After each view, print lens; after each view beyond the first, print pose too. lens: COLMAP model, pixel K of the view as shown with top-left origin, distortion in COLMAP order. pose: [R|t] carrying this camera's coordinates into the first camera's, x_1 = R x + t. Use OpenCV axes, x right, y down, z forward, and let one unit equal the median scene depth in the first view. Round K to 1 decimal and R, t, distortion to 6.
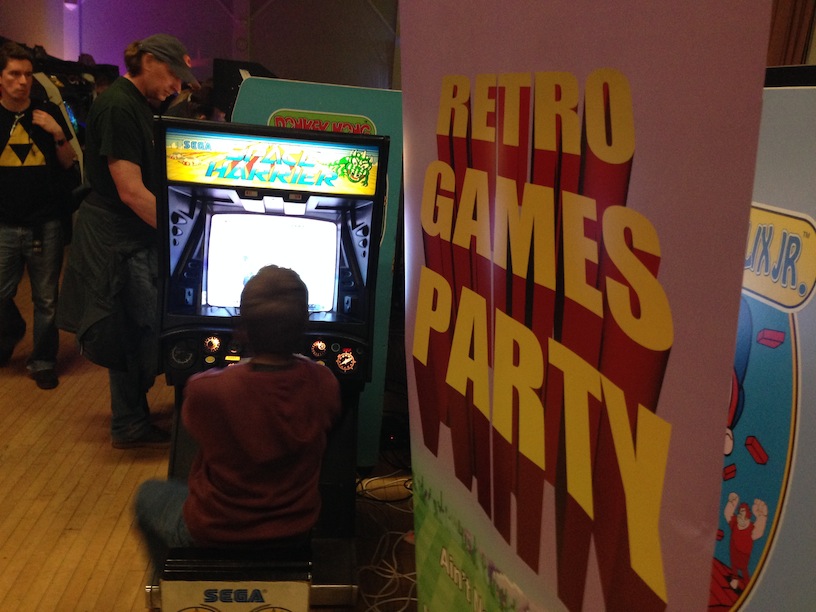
lens RADIAL K [[768.5, 0, 408.0], [0, 768.5, 306.0], [0, 0, 1]] dist [0.136421, -0.304389]
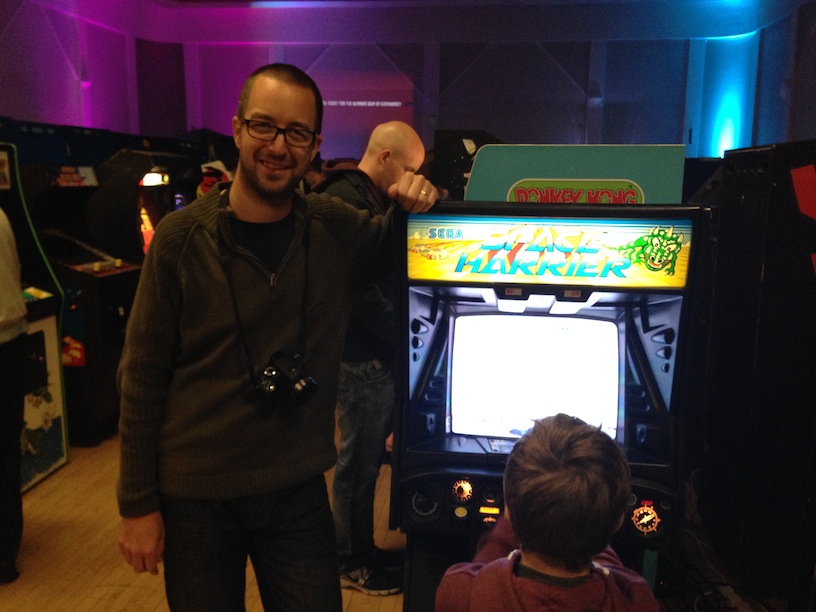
lens RADIAL K [[726.4, 0, 408.0], [0, 726.4, 306.0], [0, 0, 1]] dist [0.117116, -0.244864]
pose [[0.975447, -0.025816, -0.218714, -0.146363], [0.008930, 0.996925, -0.077849, -0.076284], [0.220051, 0.073984, 0.972679, 0.285216]]
